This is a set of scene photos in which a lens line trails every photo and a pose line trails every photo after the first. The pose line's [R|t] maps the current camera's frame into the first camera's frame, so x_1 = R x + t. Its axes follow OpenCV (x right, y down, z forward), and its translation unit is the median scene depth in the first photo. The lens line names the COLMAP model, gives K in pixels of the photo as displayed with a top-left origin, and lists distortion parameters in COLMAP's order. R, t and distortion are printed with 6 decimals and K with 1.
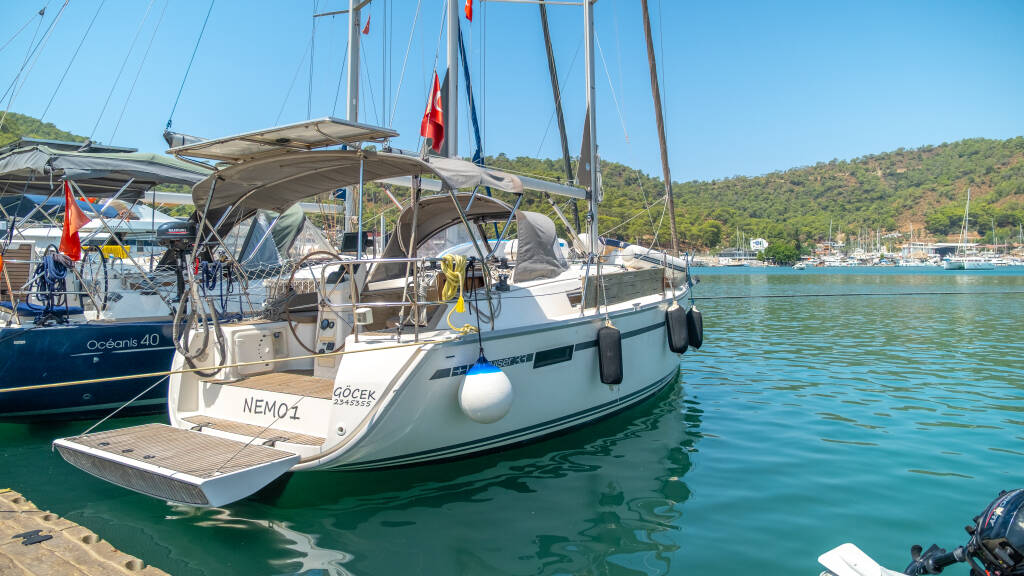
lens RADIAL K [[711.2, 0, 512.0], [0, 711.2, 288.0], [0, 0, 1]] dist [-0.008873, -0.001604]
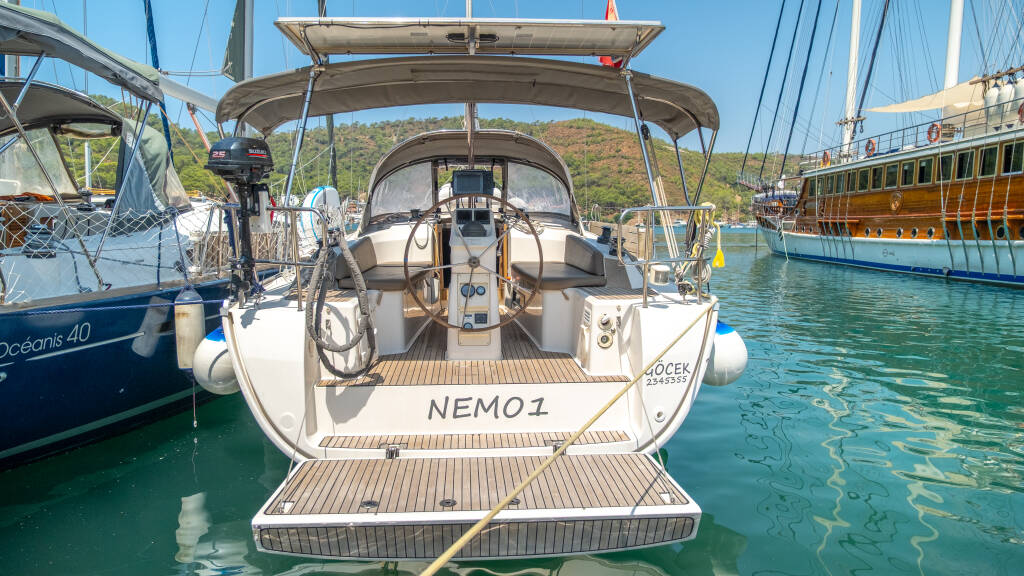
lens RADIAL K [[711.2, 0, 512.0], [0, 711.2, 288.0], [0, 0, 1]] dist [-0.008873, -0.001604]
pose [[0.782100, -0.044755, 0.621544, -0.744814], [0.006949, 0.997982, 0.063116, 0.002646], [-0.623114, -0.045044, 0.780833, 0.413064]]
